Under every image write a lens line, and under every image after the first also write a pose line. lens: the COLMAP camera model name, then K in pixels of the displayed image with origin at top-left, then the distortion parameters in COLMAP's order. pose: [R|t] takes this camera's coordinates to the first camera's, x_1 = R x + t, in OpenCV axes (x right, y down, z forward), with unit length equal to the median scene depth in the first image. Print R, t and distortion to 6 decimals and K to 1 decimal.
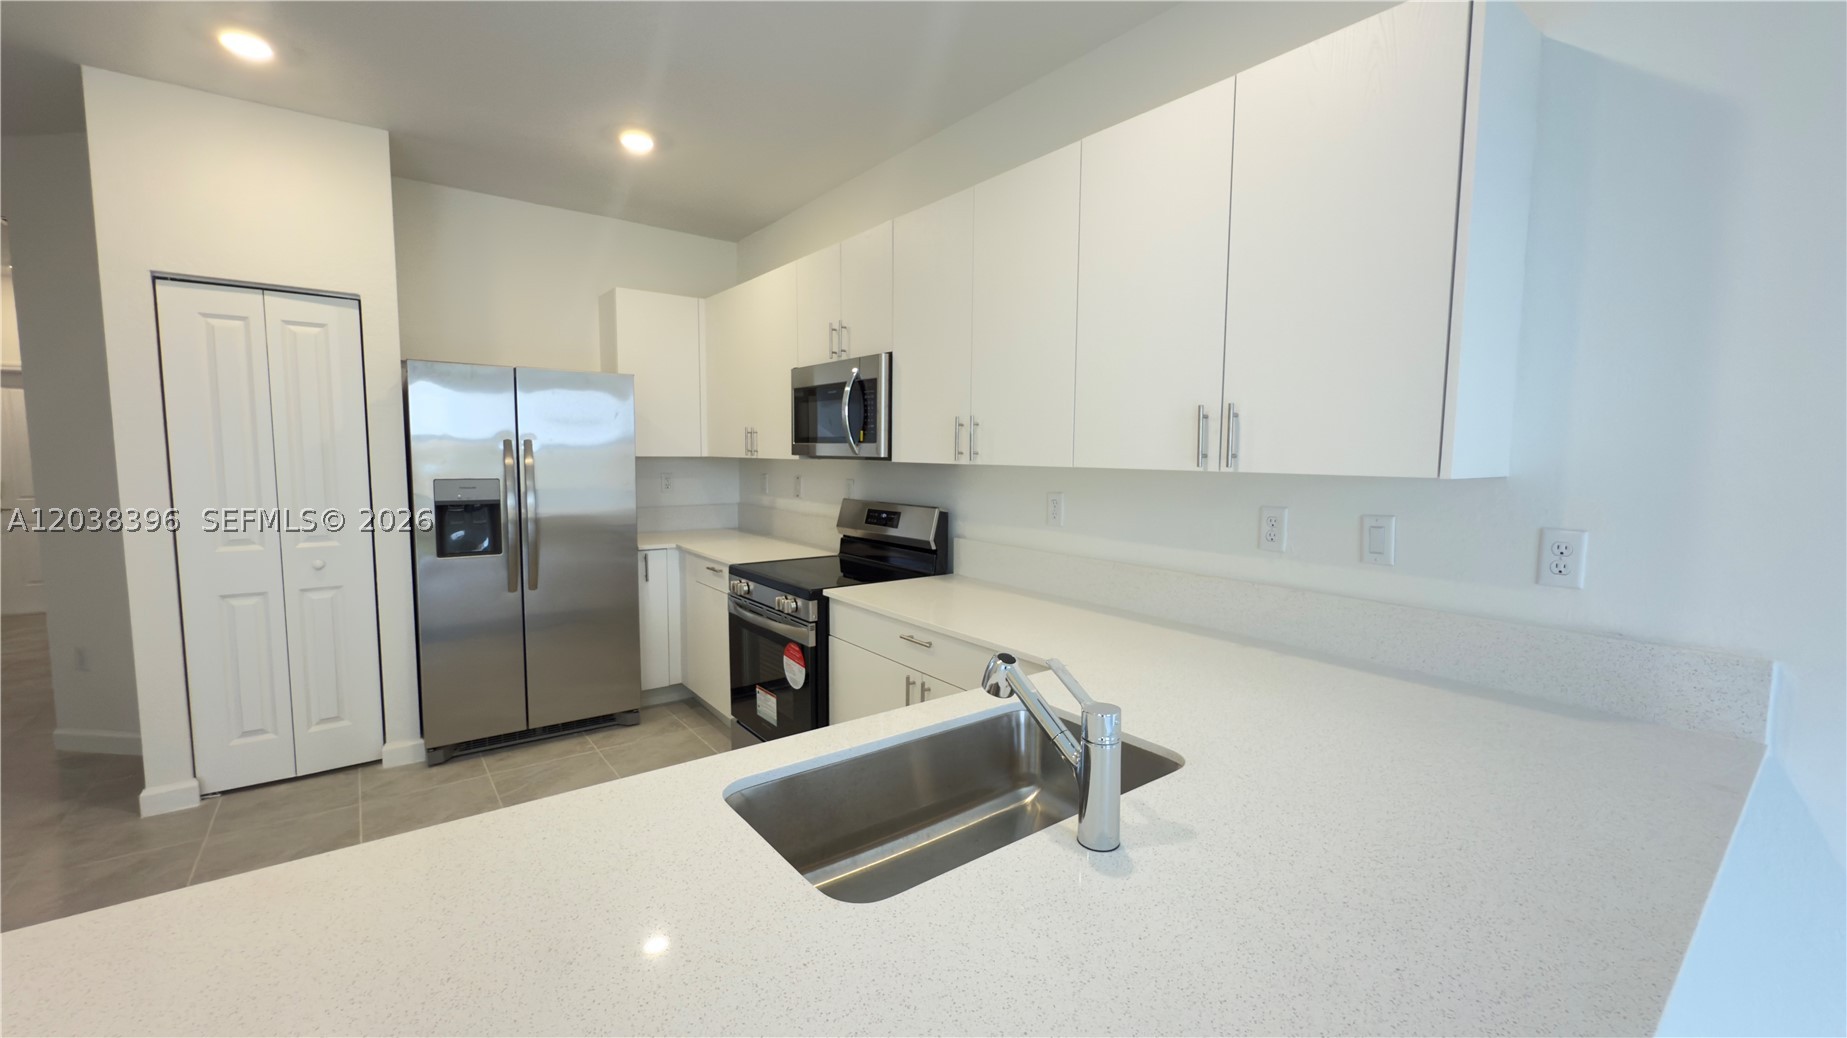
lens RADIAL K [[734.1, 0, 925.9], [0, 734.1, 518.2], [0, 0, 1]] dist [-0.001775, -0.000030]
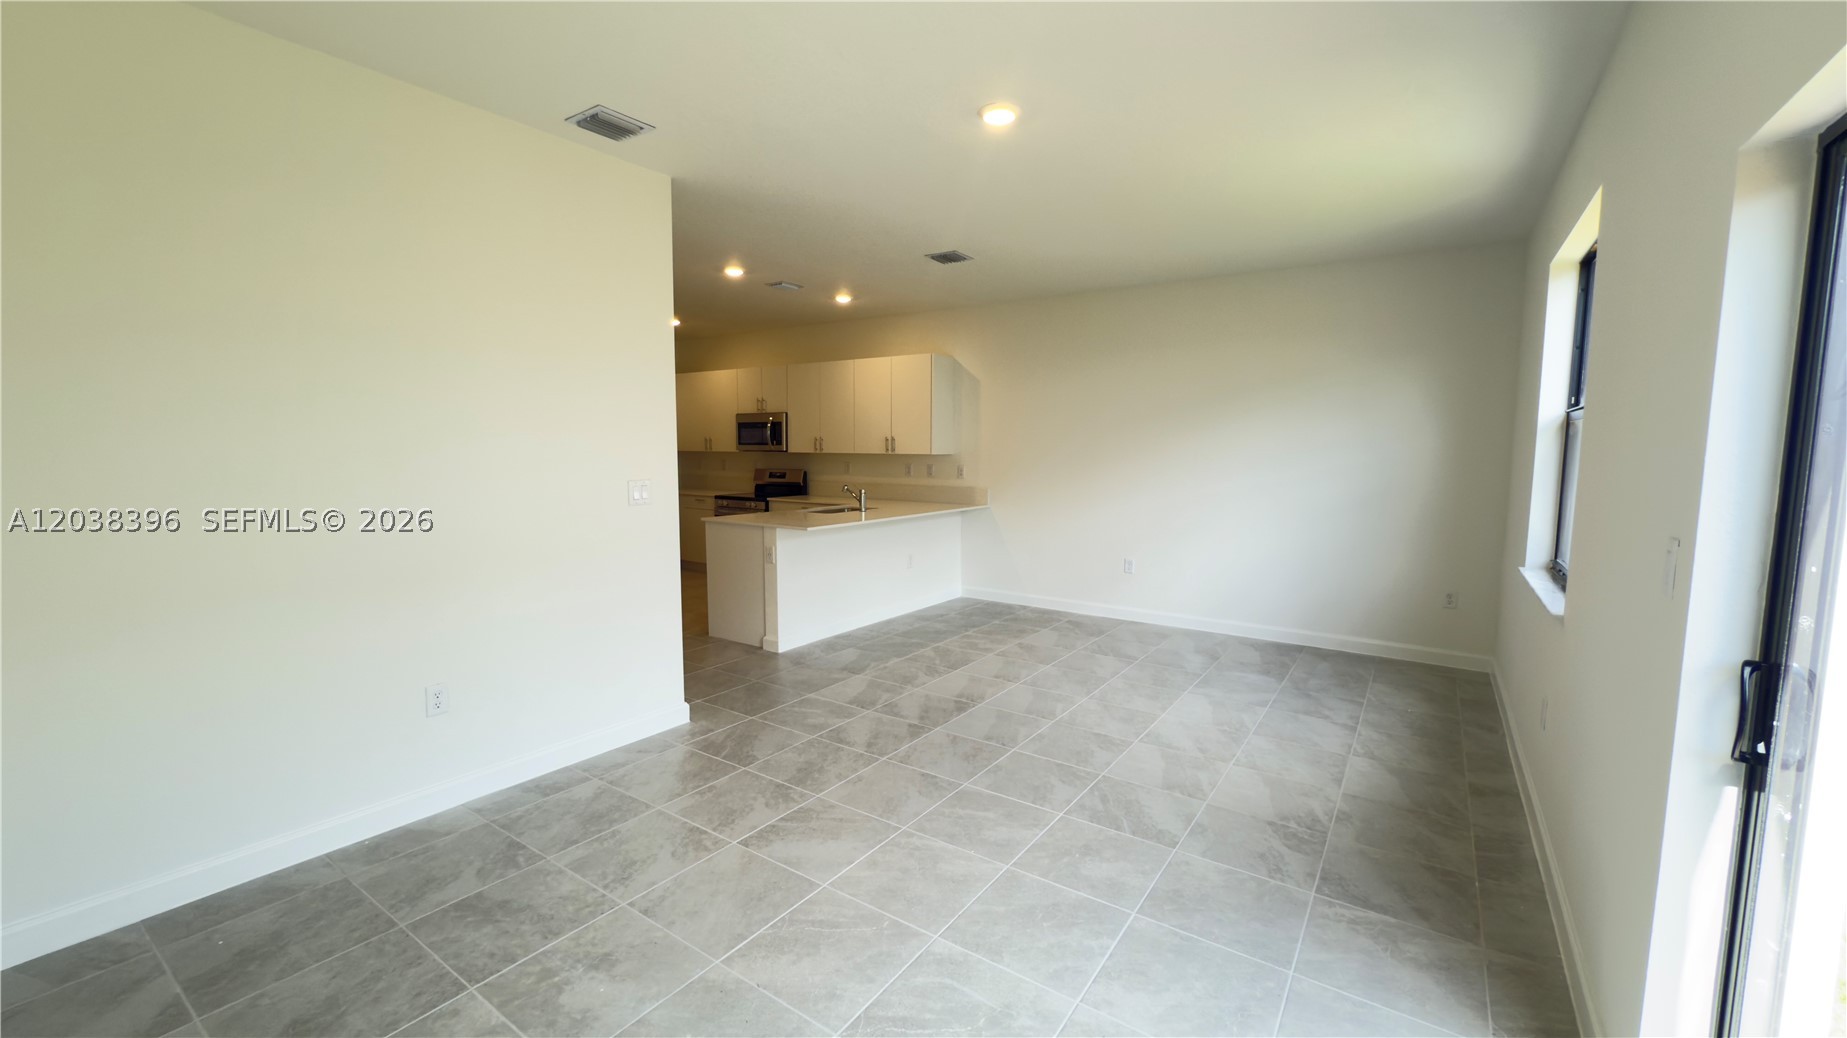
lens RADIAL K [[734.1, 0, 925.9], [0, 734.1, 518.2], [0, 0, 1]] dist [-0.001775, -0.000030]
pose [[0.953485, -0.033356, 0.299590, -0.348794], [0.030192, 0.999429, 0.015187, 0.129515], [-0.299925, -0.005435, 0.953947, -1.600291]]
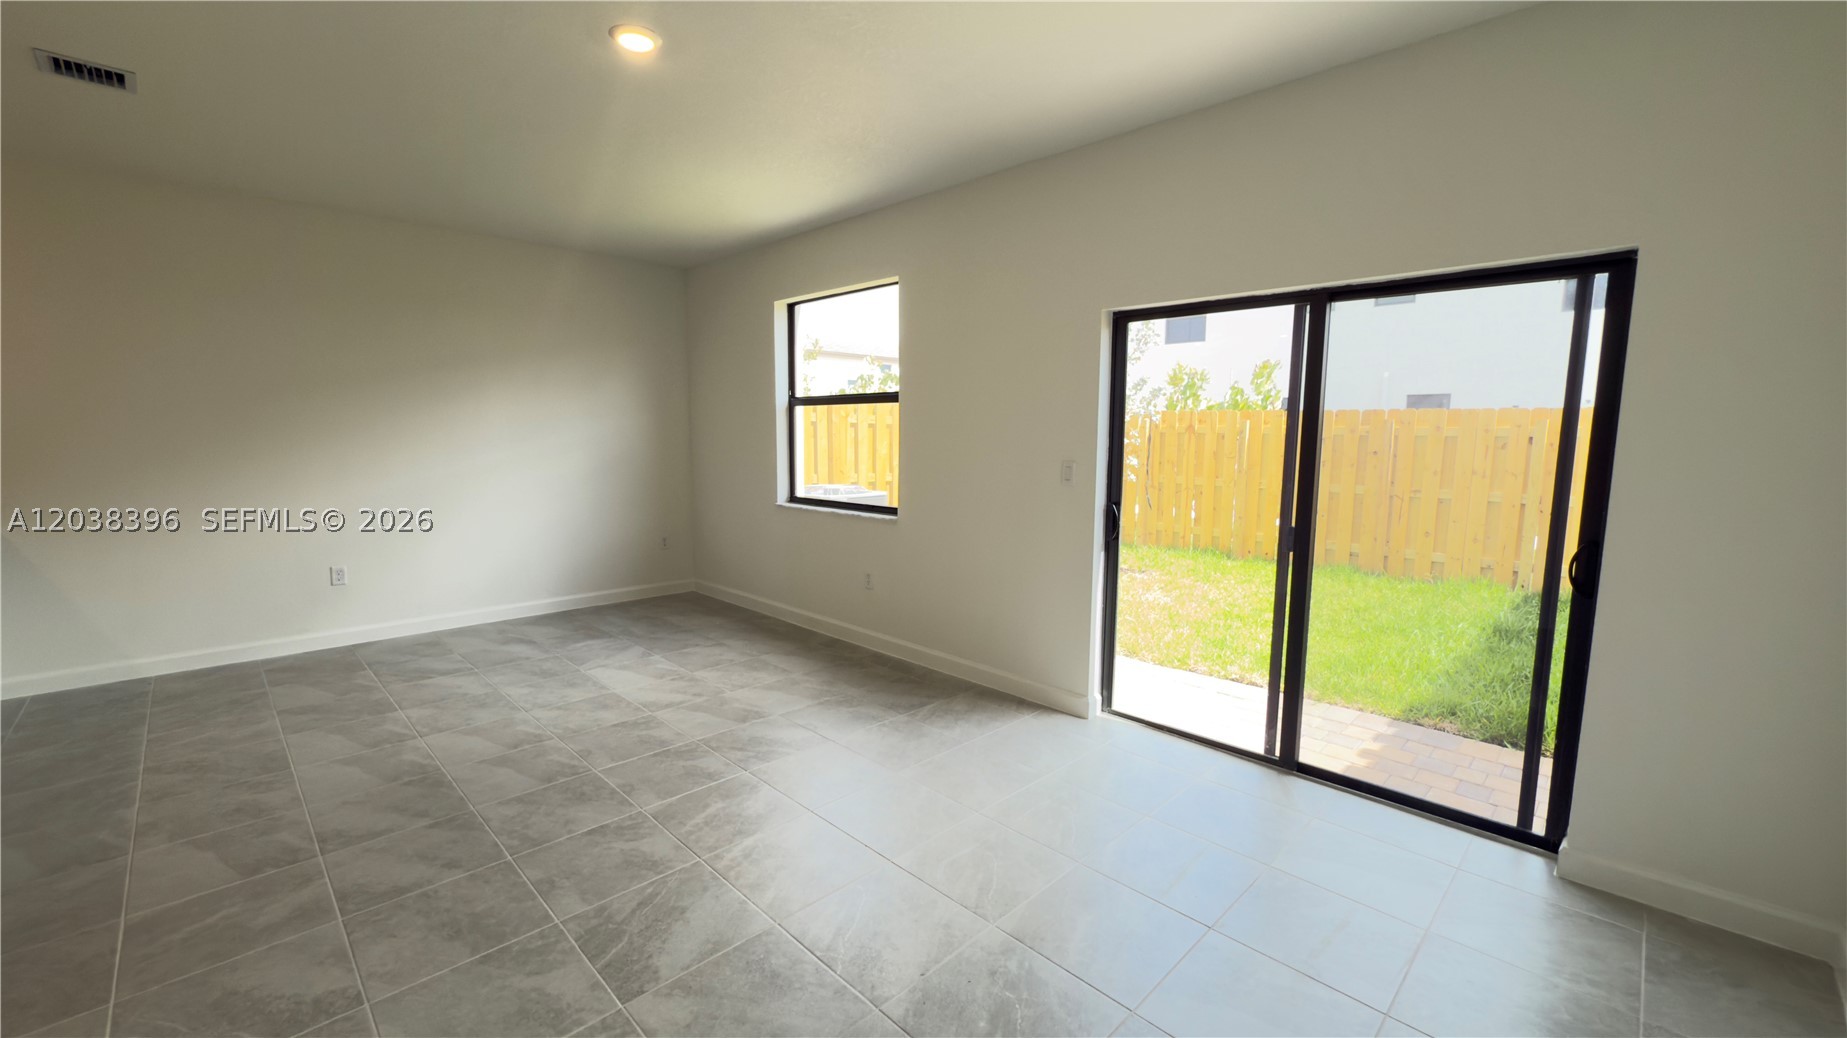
lens RADIAL K [[734.1, 0, 925.9], [0, 734.1, 518.2], [0, 0, 1]] dist [-0.001775, -0.000030]
pose [[-0.124949, -0.128880, 0.983757, -0.864081], [0.080624, 0.986929, 0.139536, 0.073368], [-0.988882, 0.096750, -0.112925, -0.930555]]
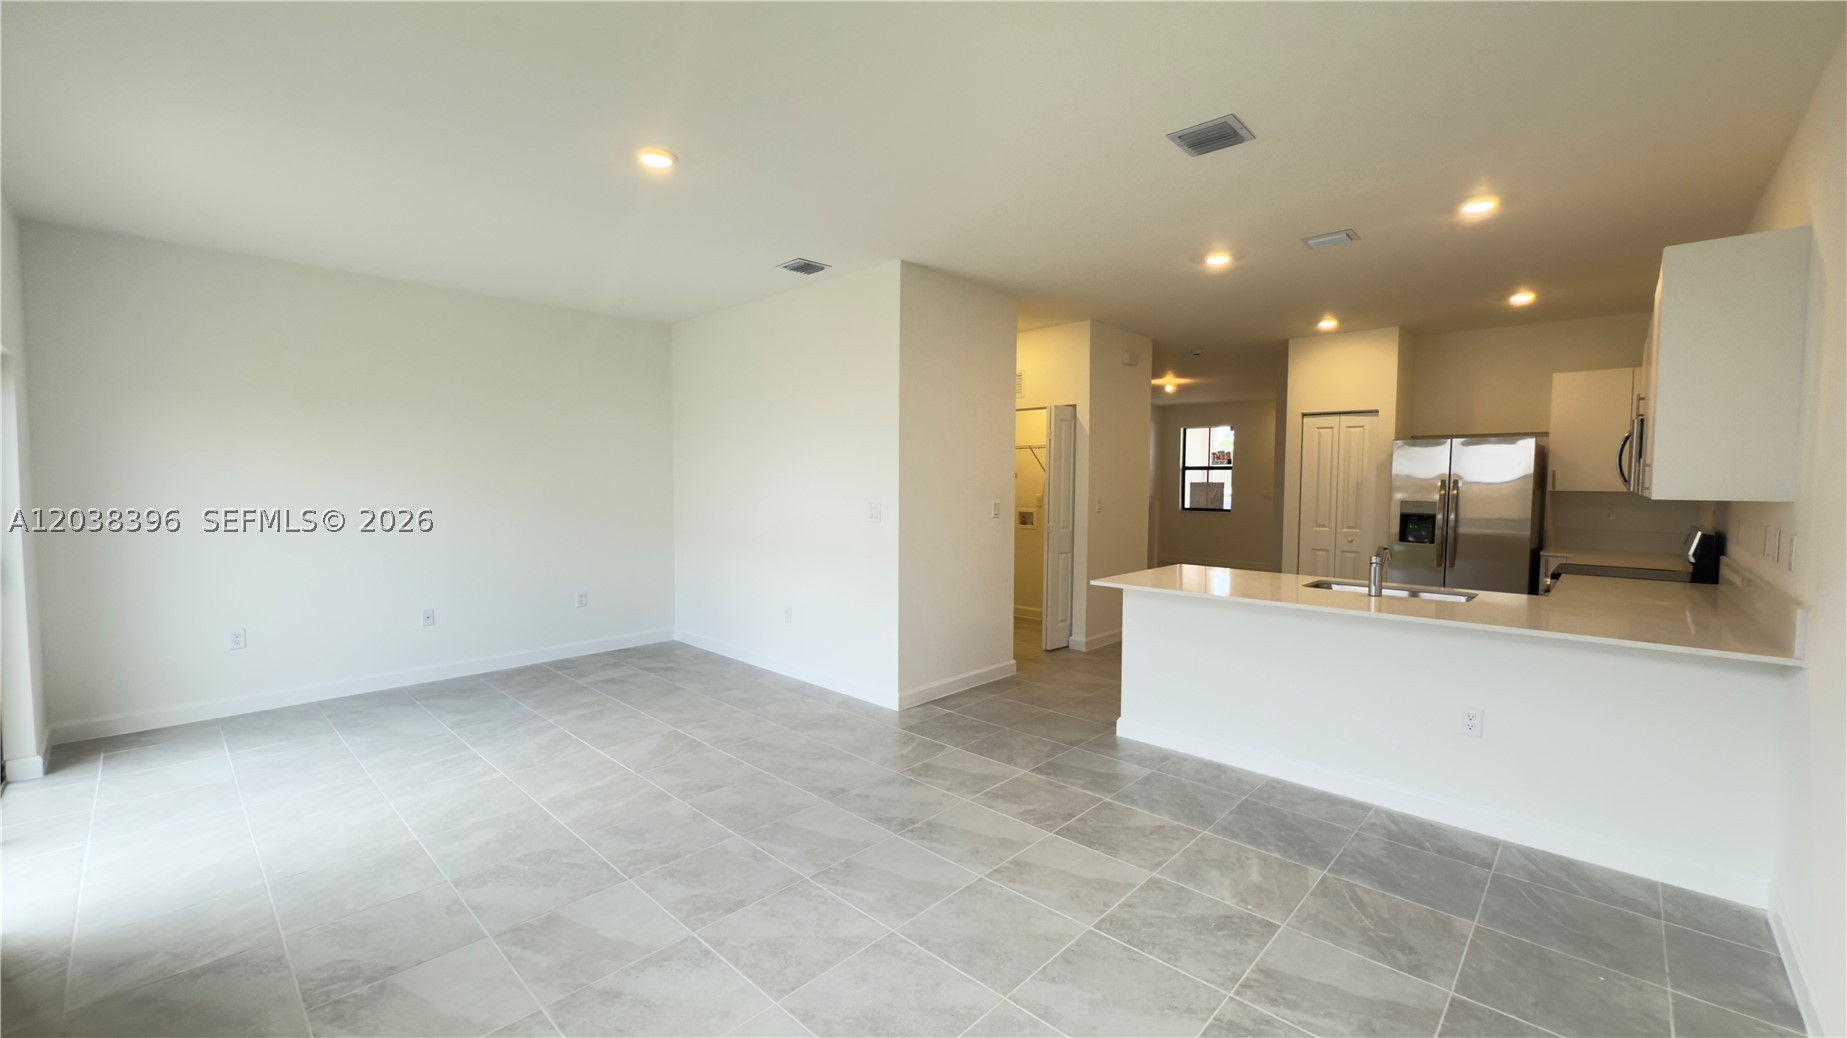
lens RADIAL K [[734.1, 0, 925.9], [0, 734.1, 518.2], [0, 0, 1]] dist [-0.001775, -0.000030]
pose [[0.153830, 0.043370, -0.987145, 1.042270], [-0.093187, 0.995220, 0.029203, 0.051885], [0.983693, 0.087497, 0.157137, -0.522285]]
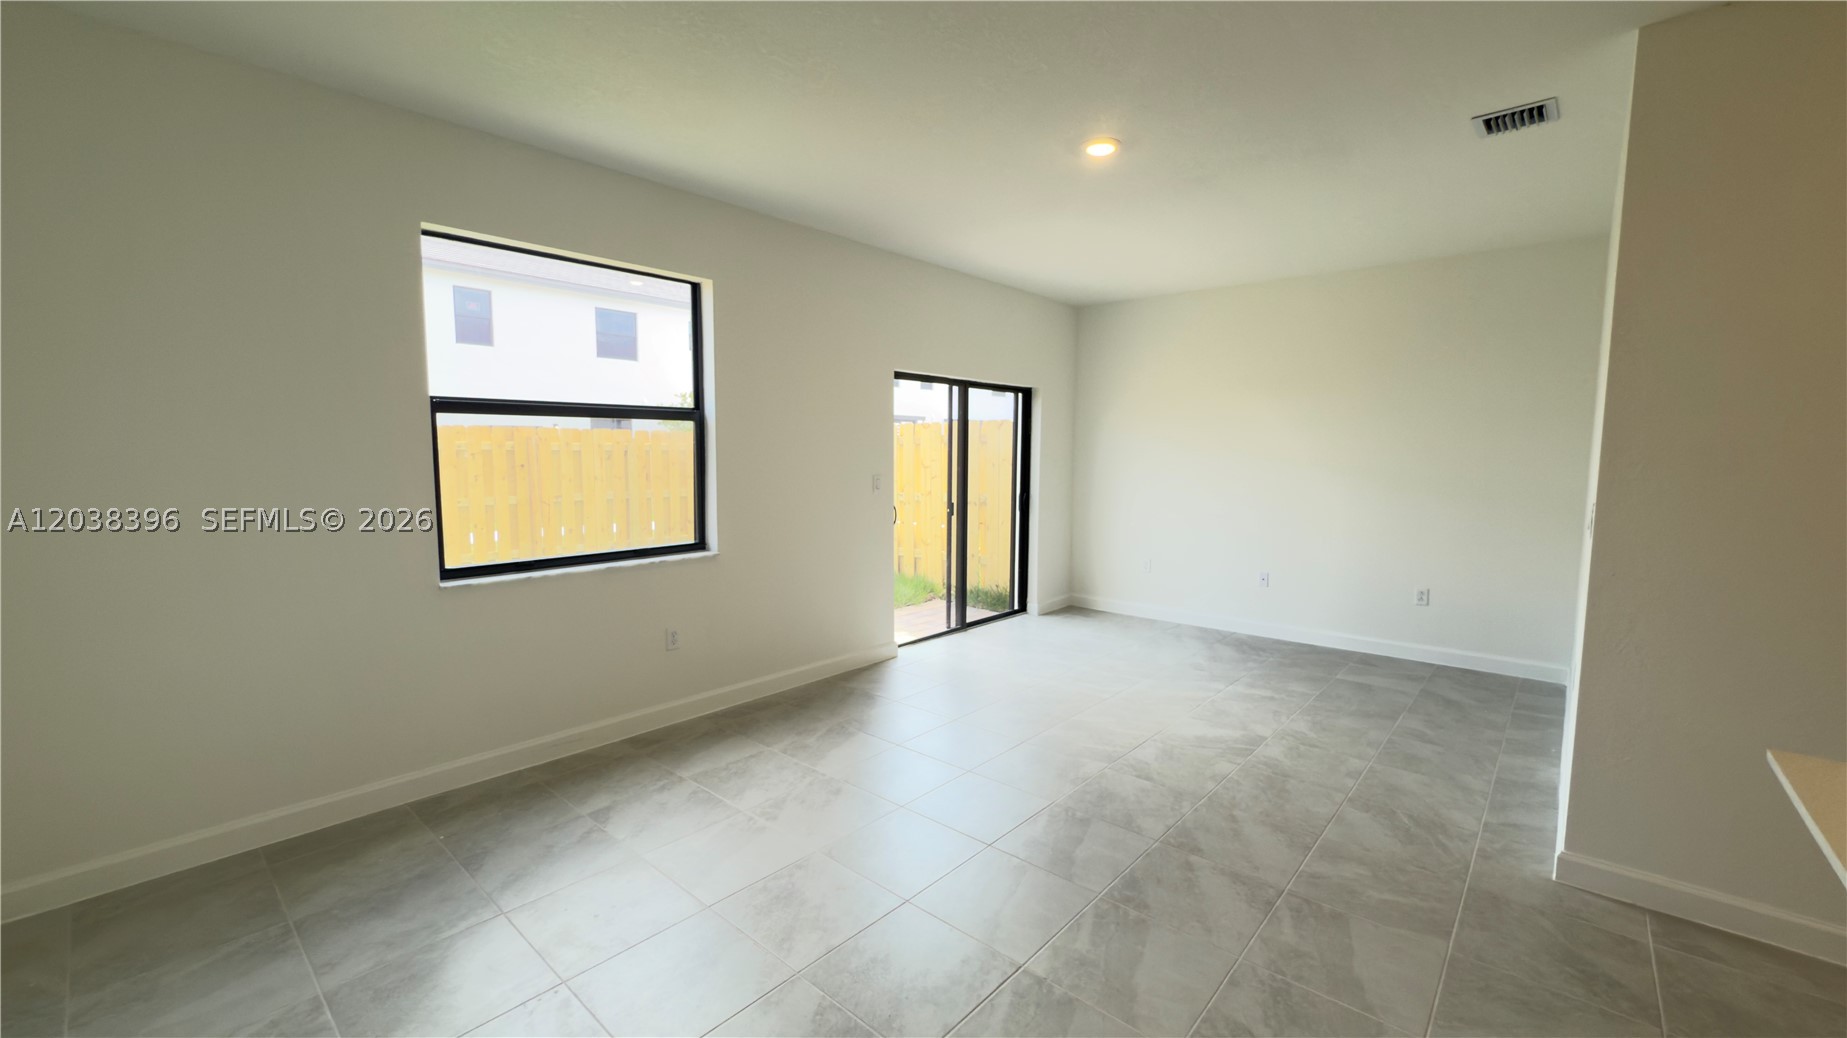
lens RADIAL K [[734.1, 0, 925.9], [0, 734.1, 518.2], [0, 0, 1]] dist [-0.001775, -0.000030]
pose [[-0.982712, 0.000928, -0.185138, 0.444820], [-0.032983, 0.983113, 0.180001, -0.030033], [0.182178, 0.182996, -0.966087, 0.253268]]
